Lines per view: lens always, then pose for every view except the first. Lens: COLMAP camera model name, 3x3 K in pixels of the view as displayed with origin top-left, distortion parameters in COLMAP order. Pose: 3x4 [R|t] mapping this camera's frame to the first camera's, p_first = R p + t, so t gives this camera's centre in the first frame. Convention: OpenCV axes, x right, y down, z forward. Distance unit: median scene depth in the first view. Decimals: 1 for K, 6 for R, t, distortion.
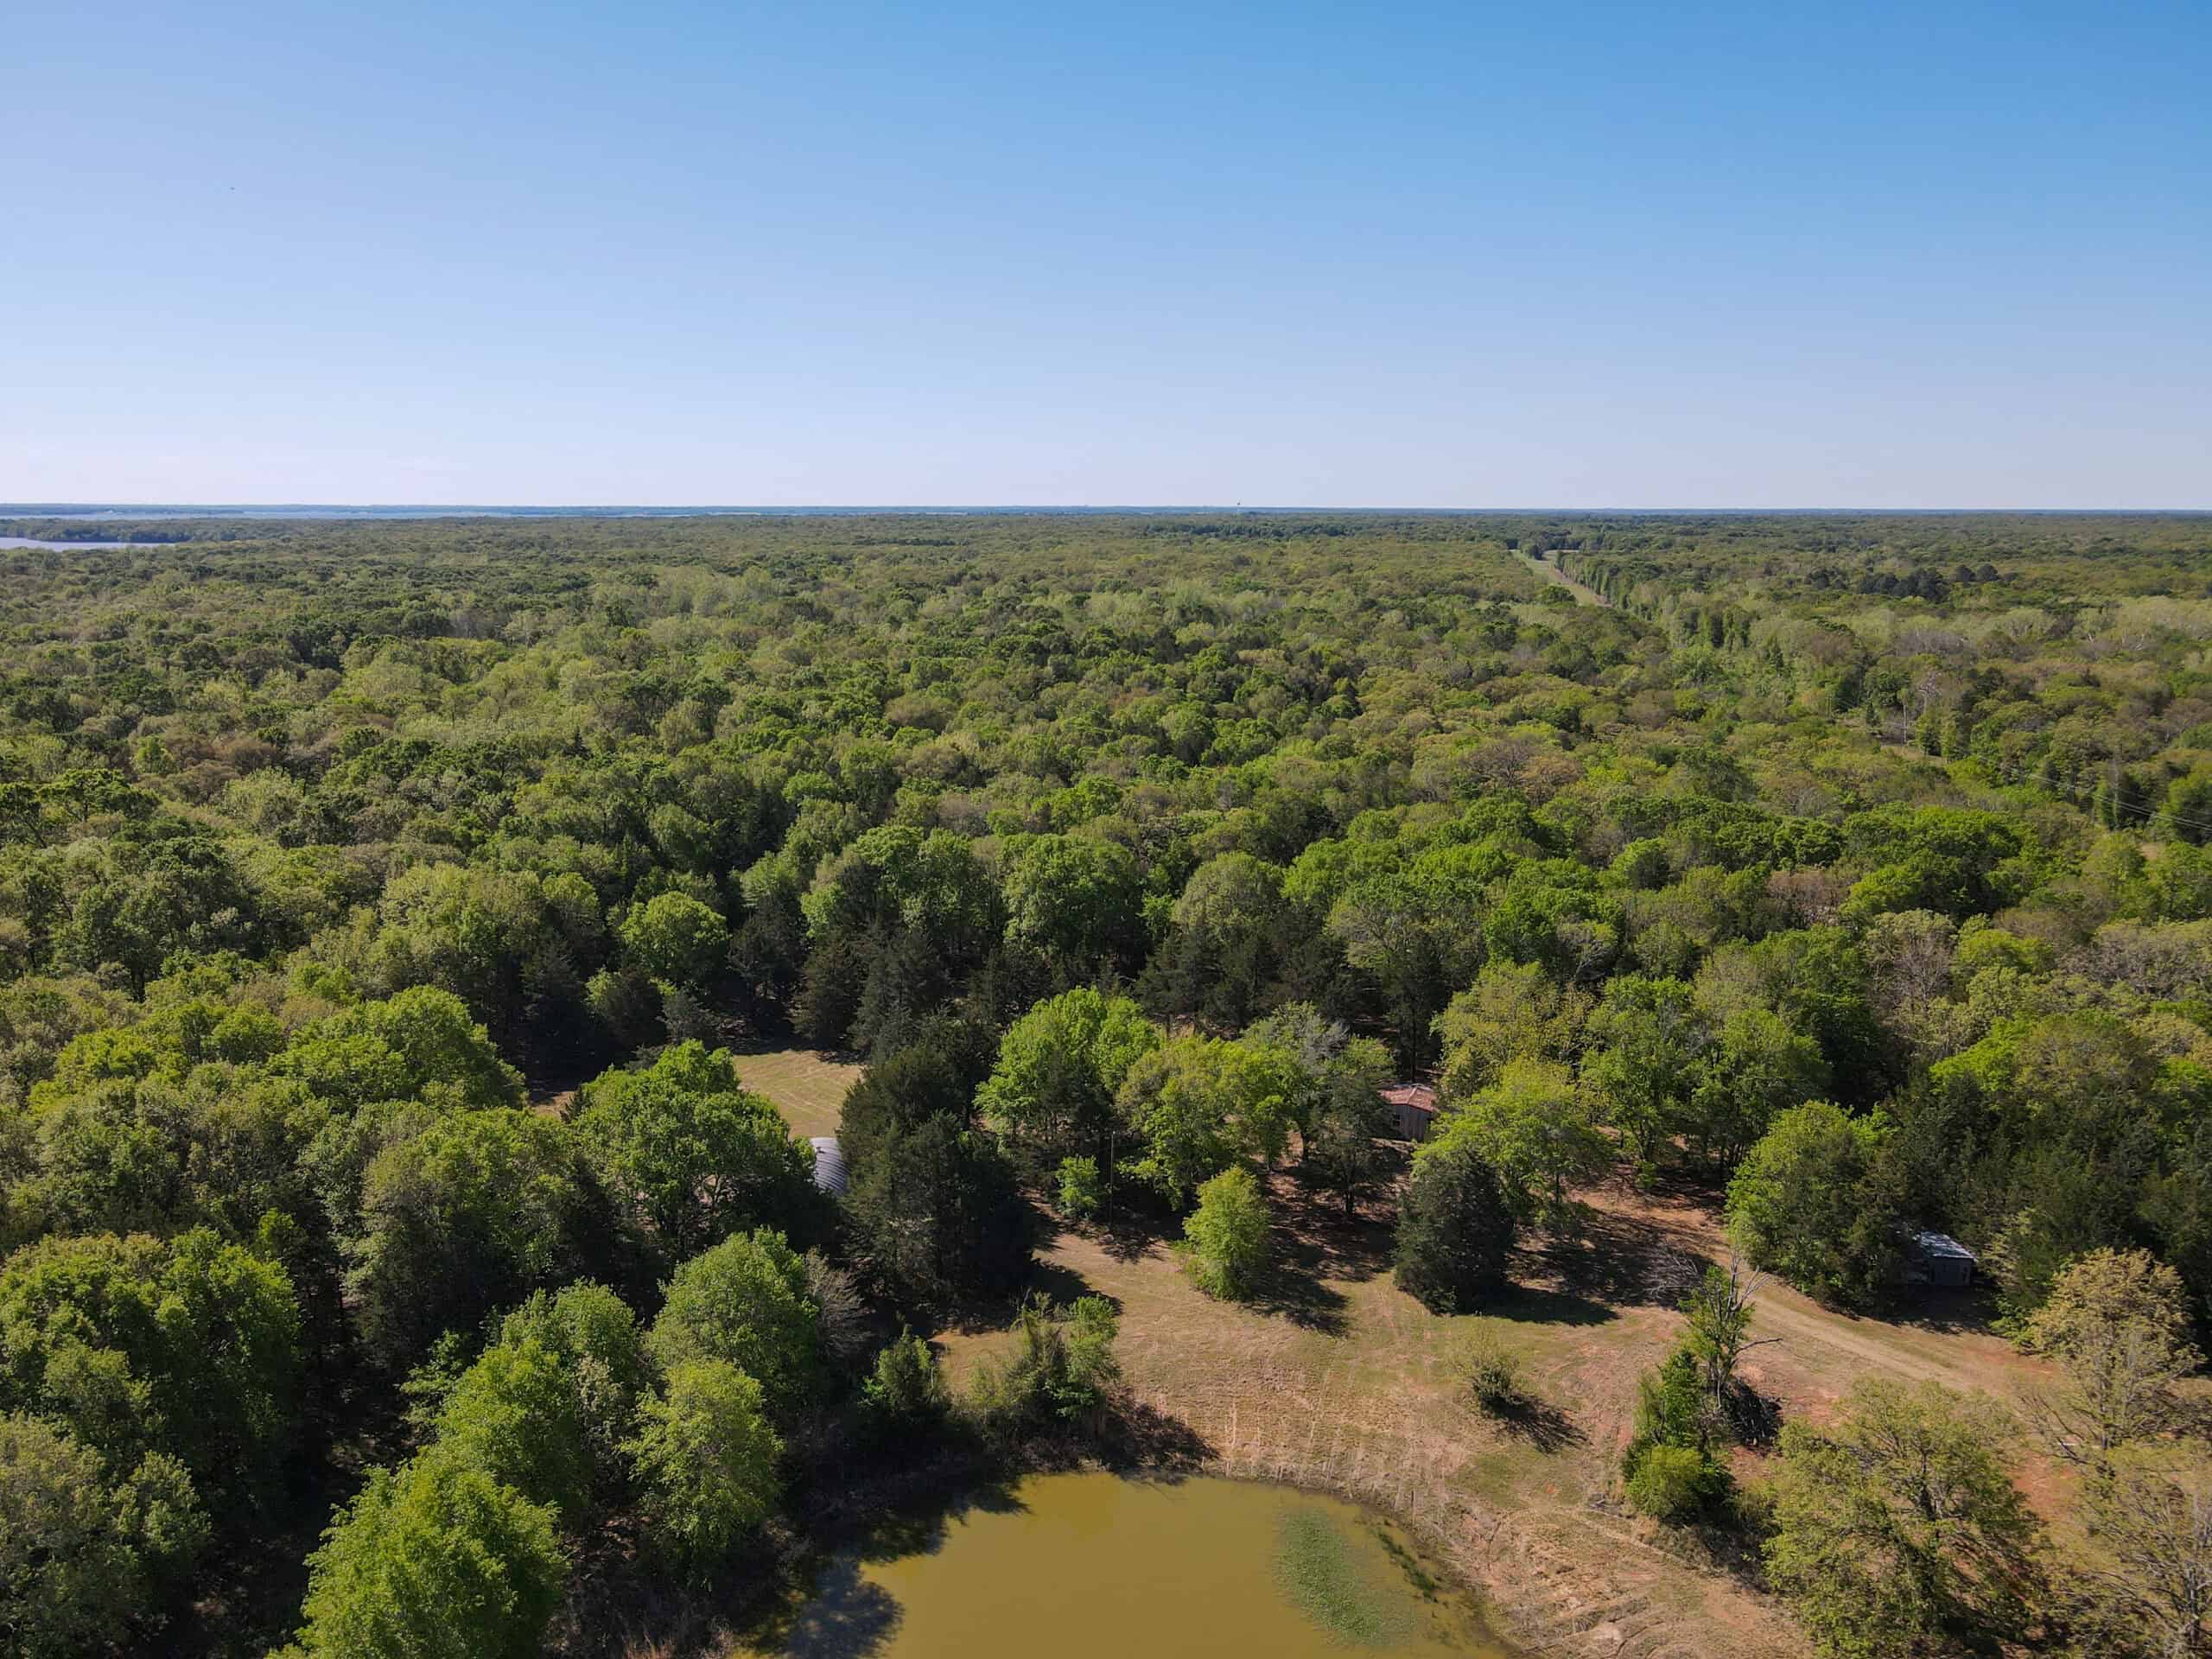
lens RADIAL K [[1723.5, 0, 1105.7], [0, 1723.5, 830.2], [0, 0, 1]] dist [-0.005895, 0.033956]
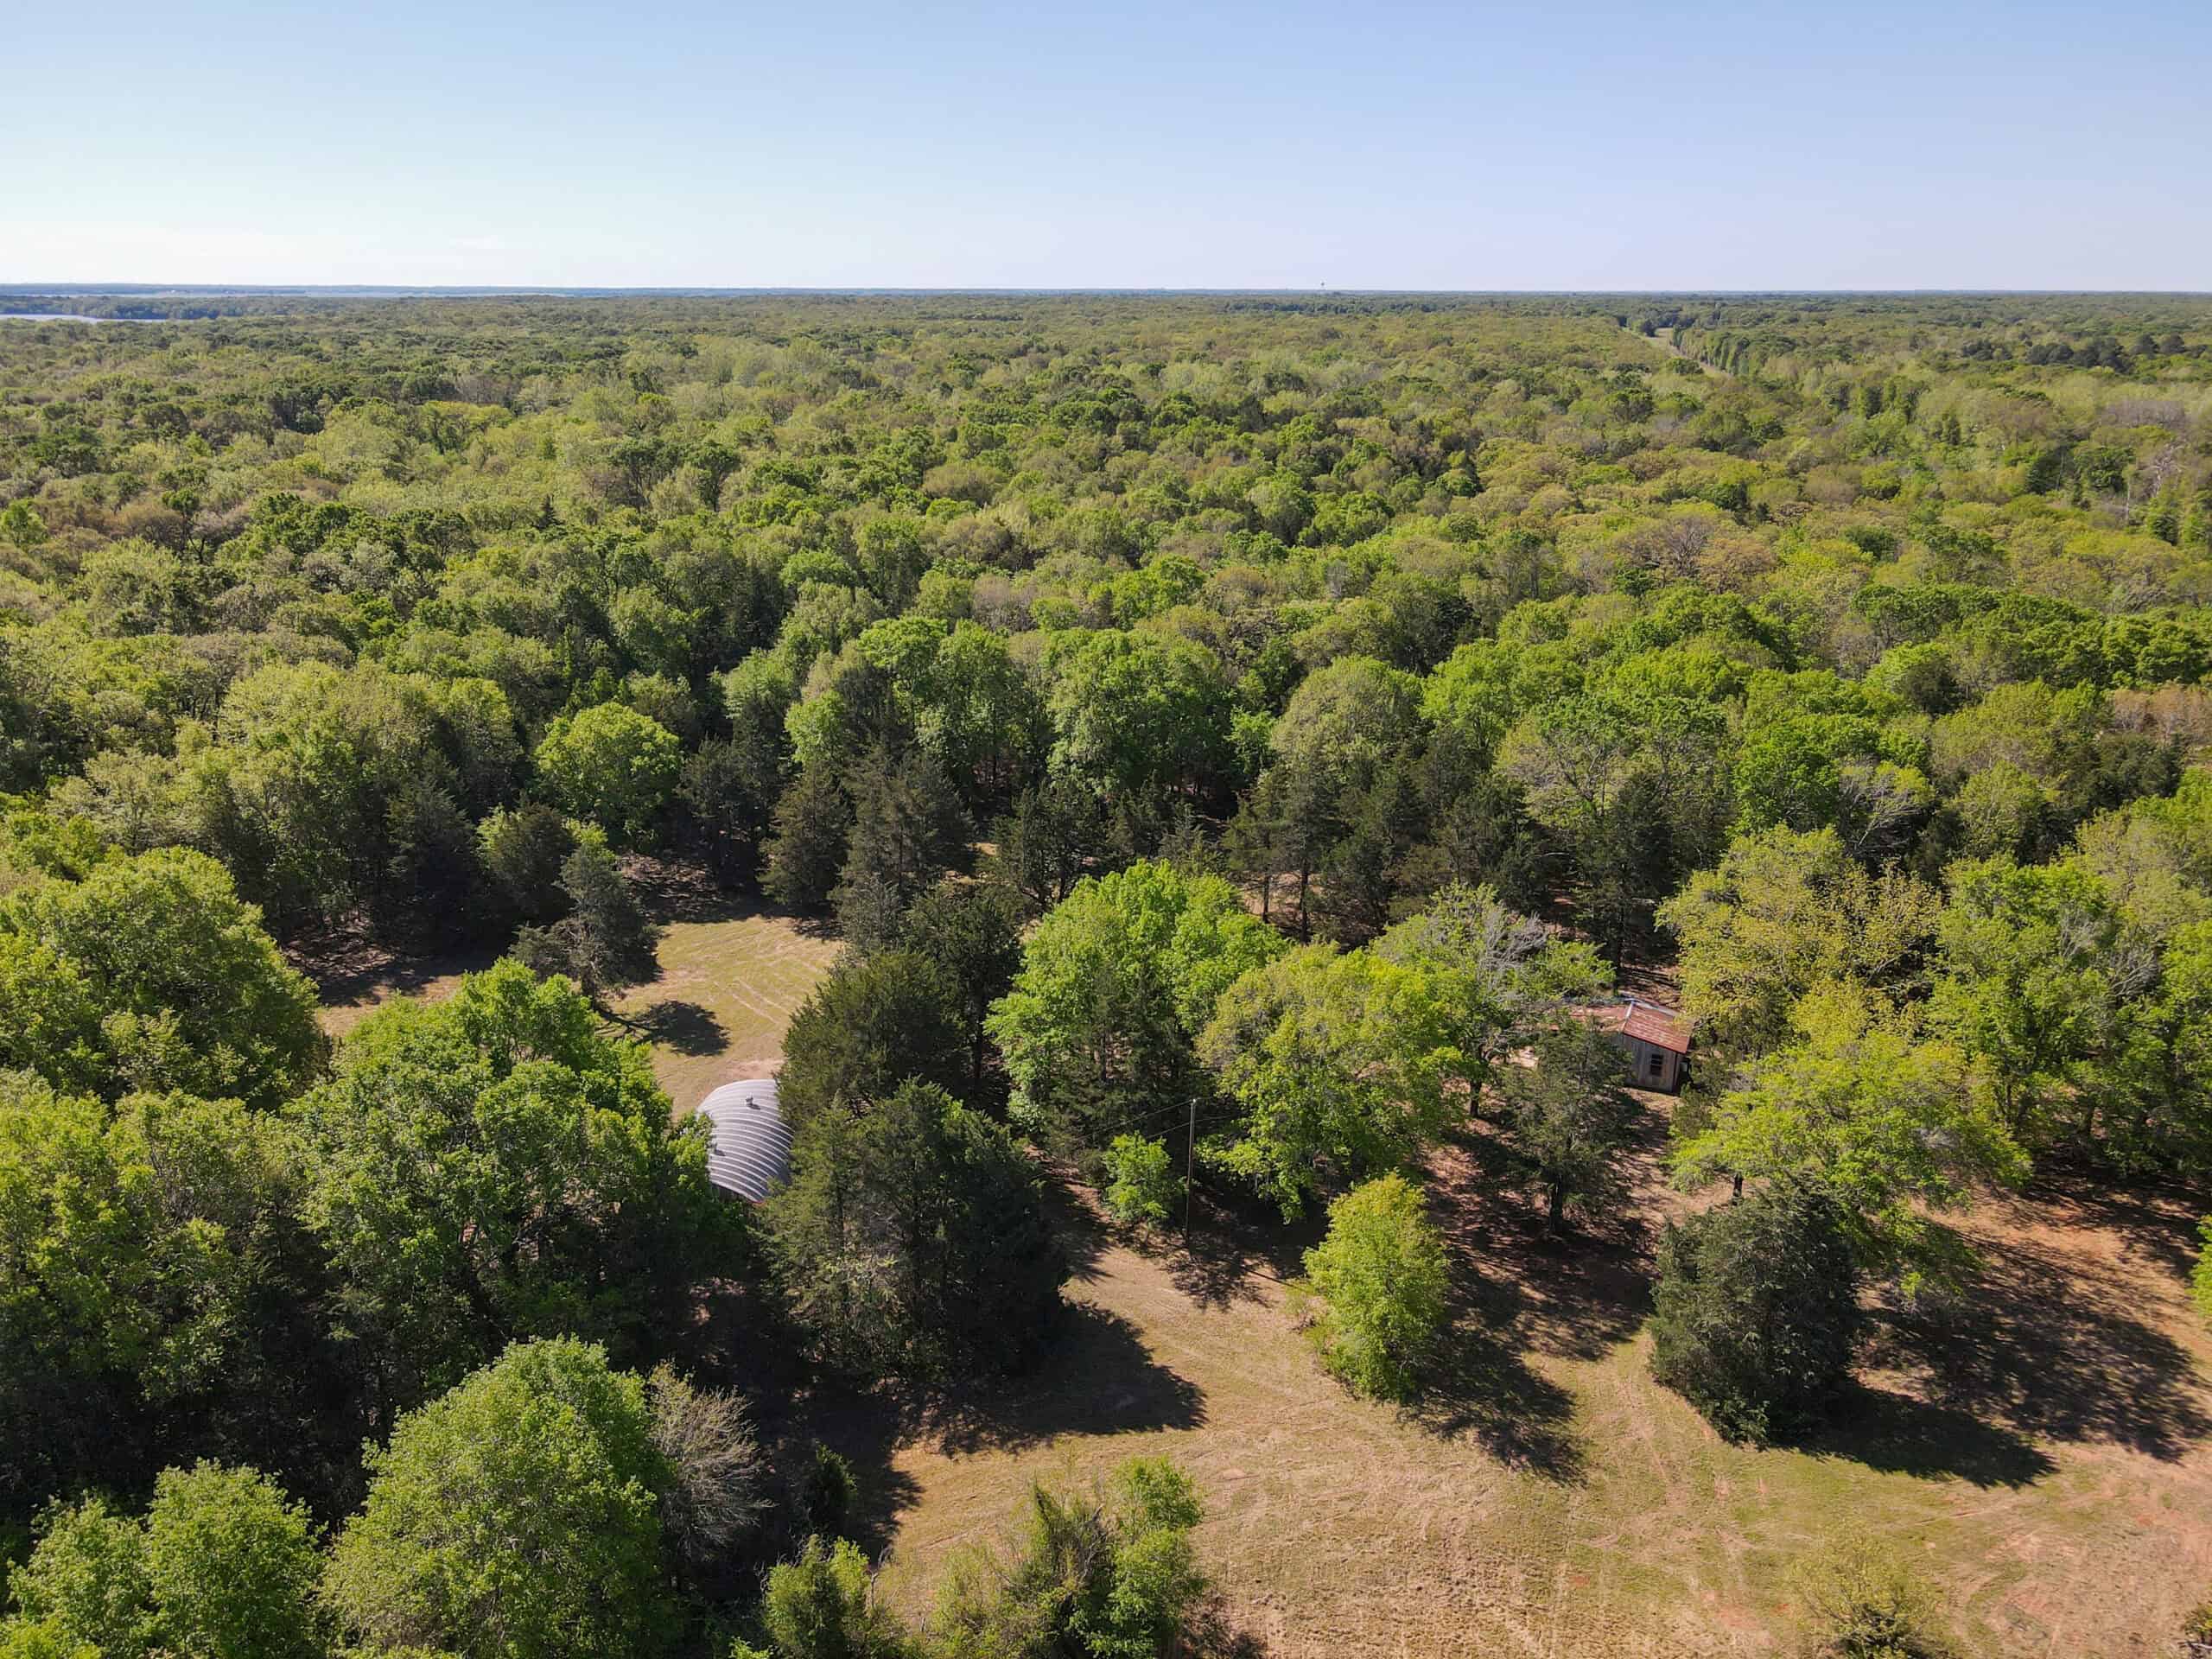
lens RADIAL K [[1723.5, 0, 1091.2], [0, 1723.5, 831.5], [0, 0, 1]] dist [-0.005895, 0.033956]
pose [[0.998709, 0.015045, -0.048511, -0.002548], [-0.009196, 0.992899, 0.118605, 0.000538], [0.049951, -0.118006, 0.991756, 0.248300]]
